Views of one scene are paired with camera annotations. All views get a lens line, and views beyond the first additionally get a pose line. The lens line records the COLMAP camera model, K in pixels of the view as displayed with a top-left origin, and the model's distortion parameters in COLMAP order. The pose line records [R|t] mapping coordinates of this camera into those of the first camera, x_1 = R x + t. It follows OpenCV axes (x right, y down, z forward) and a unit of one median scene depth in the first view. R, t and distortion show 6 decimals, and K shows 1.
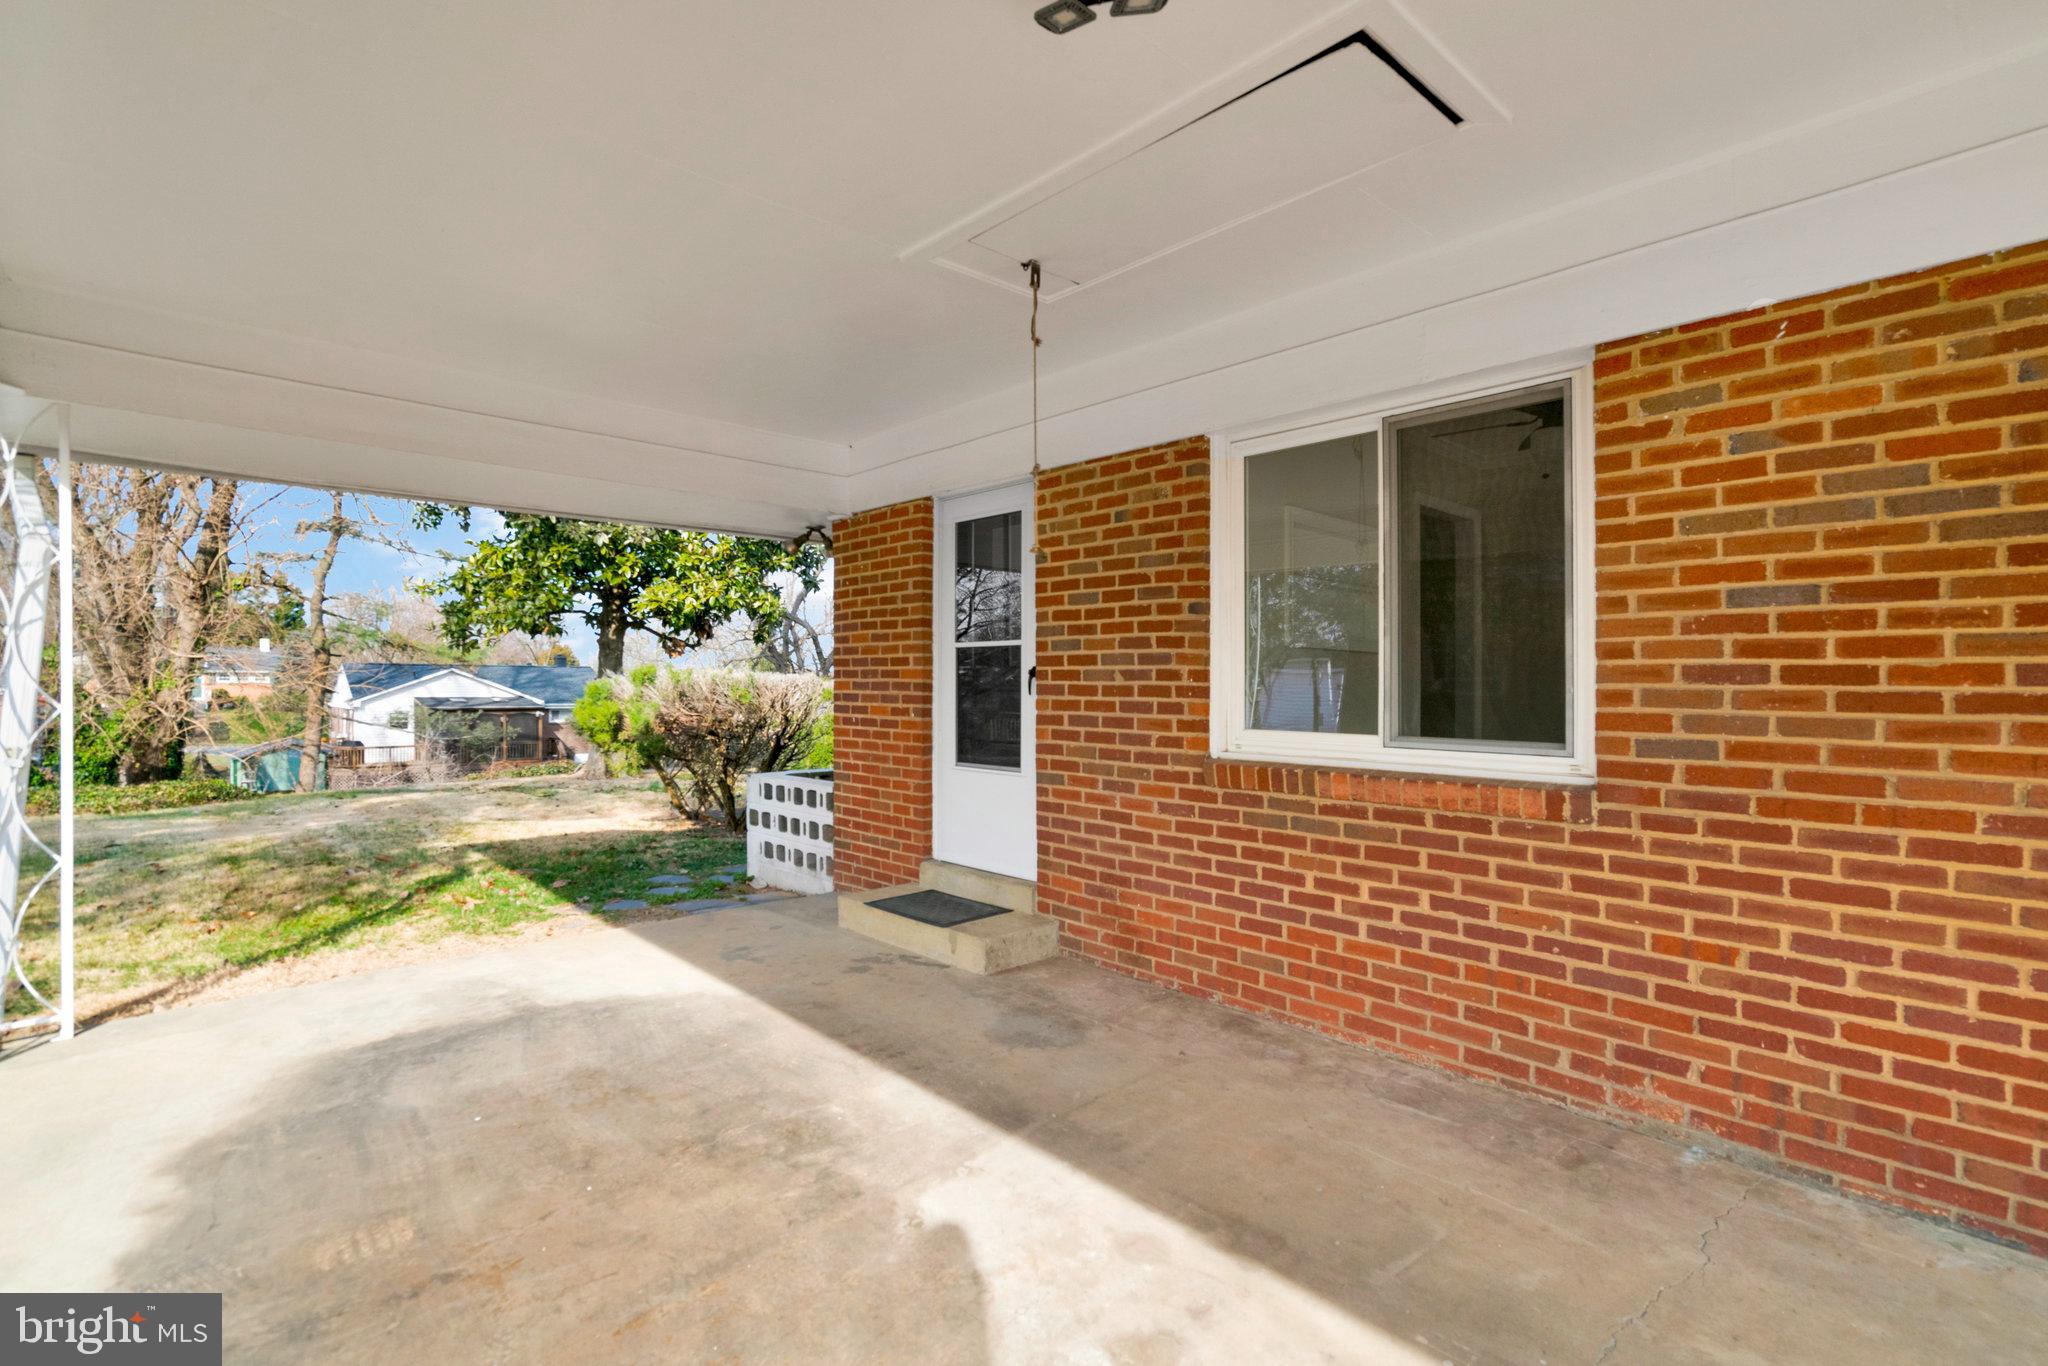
lens RADIAL K [[897.4, 0, 1037.2], [0, 897.4, 683.4], [0, 0, 1]] dist [0.000522, 0.001550]
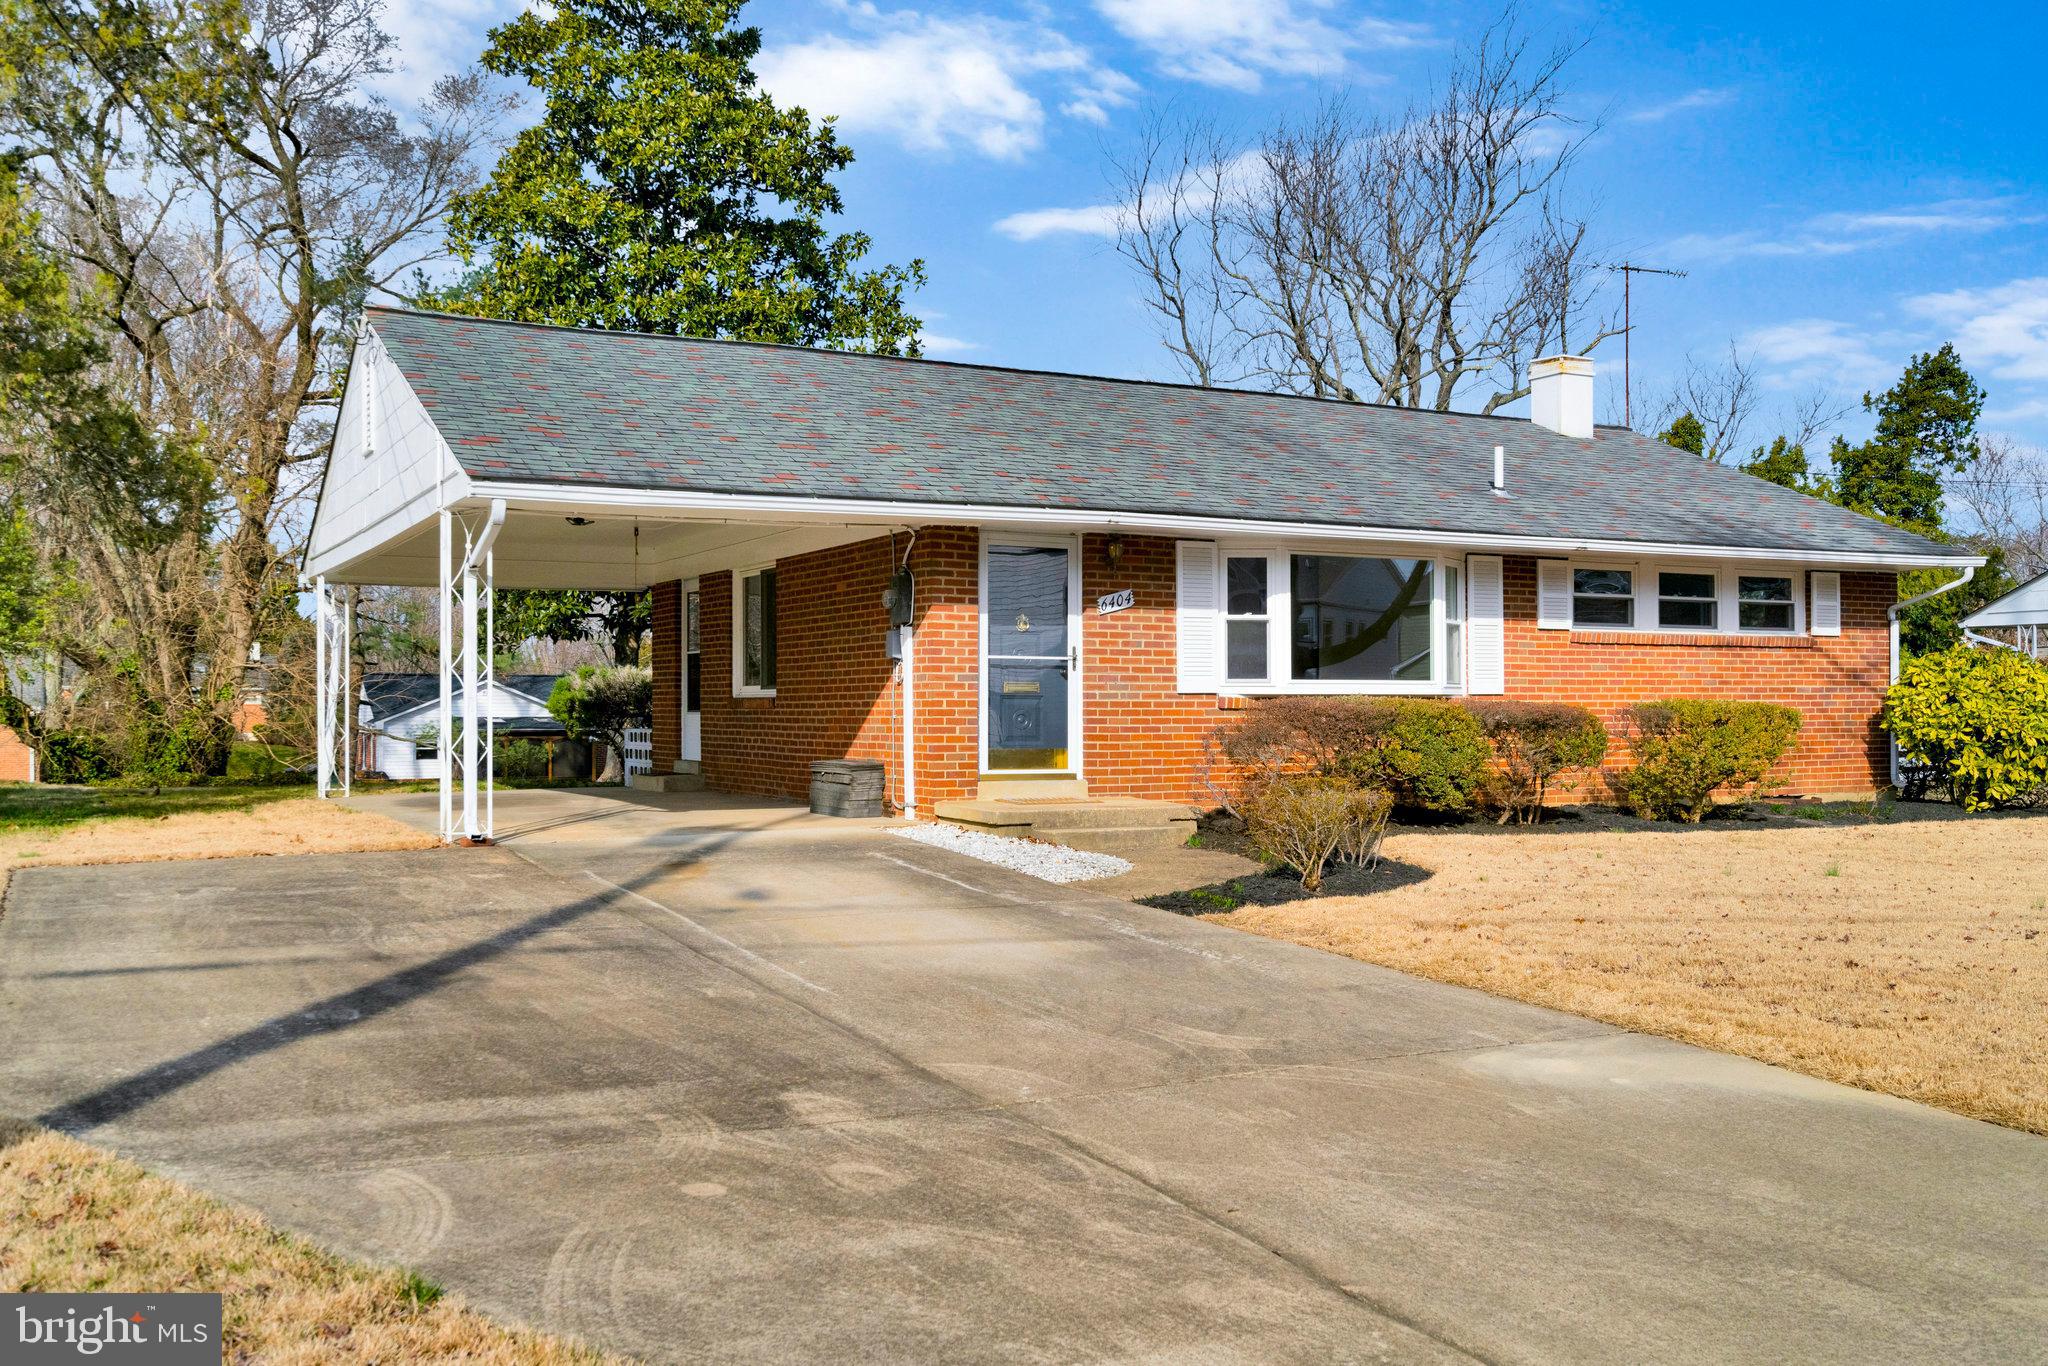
lens RADIAL K [[1692.0, 0, 1103.1], [0, 1692.0, 668.1], [0, 0, 1]] dist [0.026115, 0.016943]
pose [[0.972182, -0.010864, -0.233976, 1.403496], [0.005783, 0.999733, -0.022392, 0.068556], [0.234157, 0.020416, 0.971984, -2.047235]]
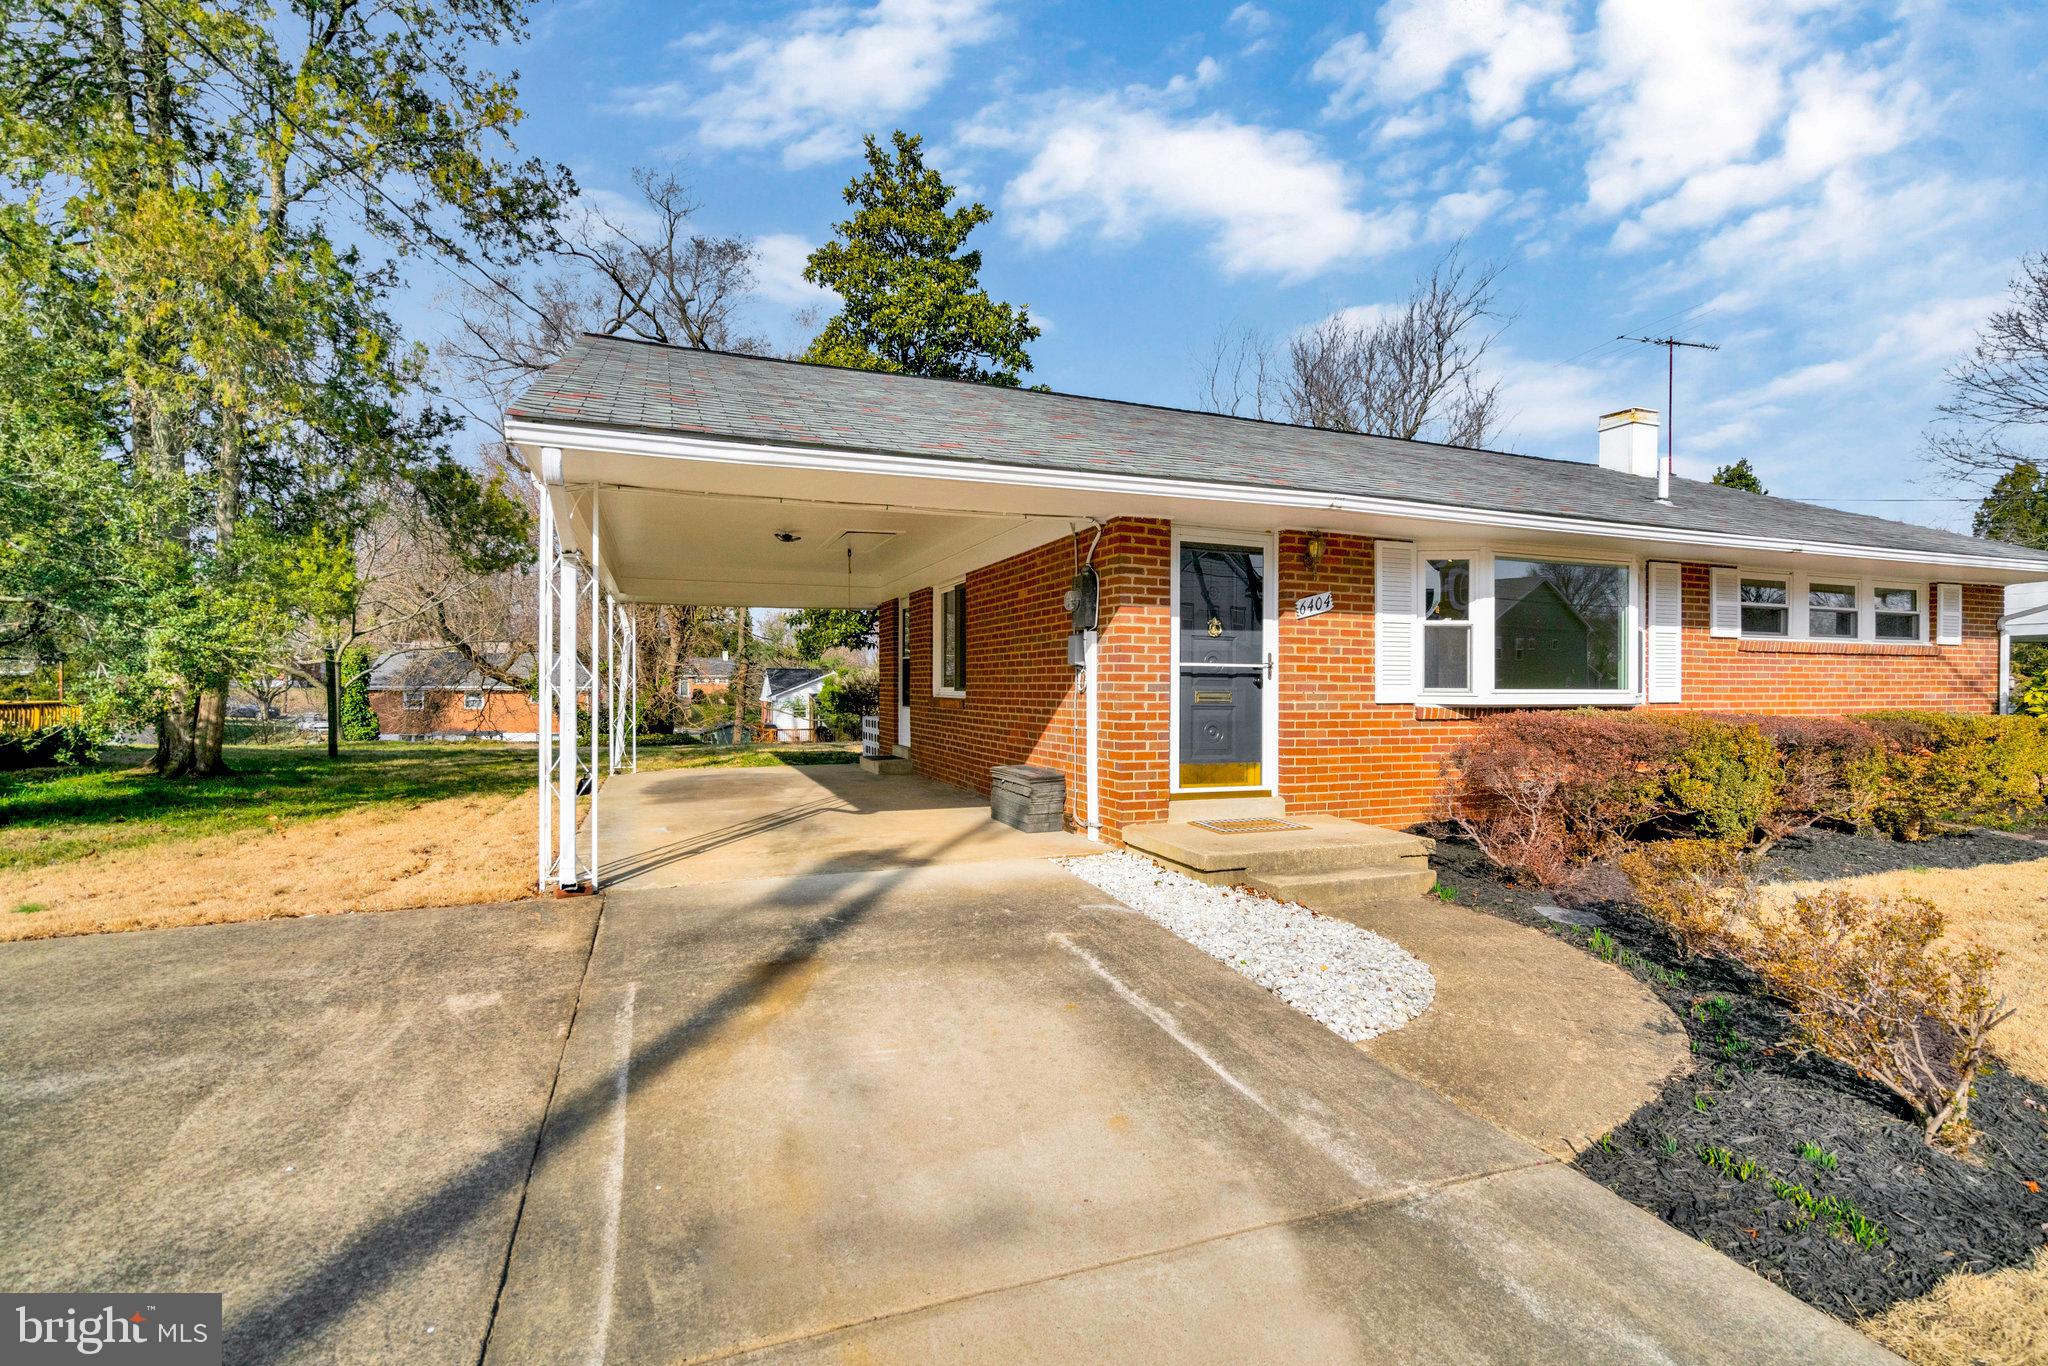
lens RADIAL K [[897.4, 0, 1069.3], [0, 897.4, 689.8], [0, 0, 1]] dist [0.000522, 0.001550]
pose [[0.939333, 0.002036, -0.343000, 0.978247], [-0.000606, 0.999991, 0.004277, 0.028715], [0.343006, -0.003810, 0.939326, -0.968657]]
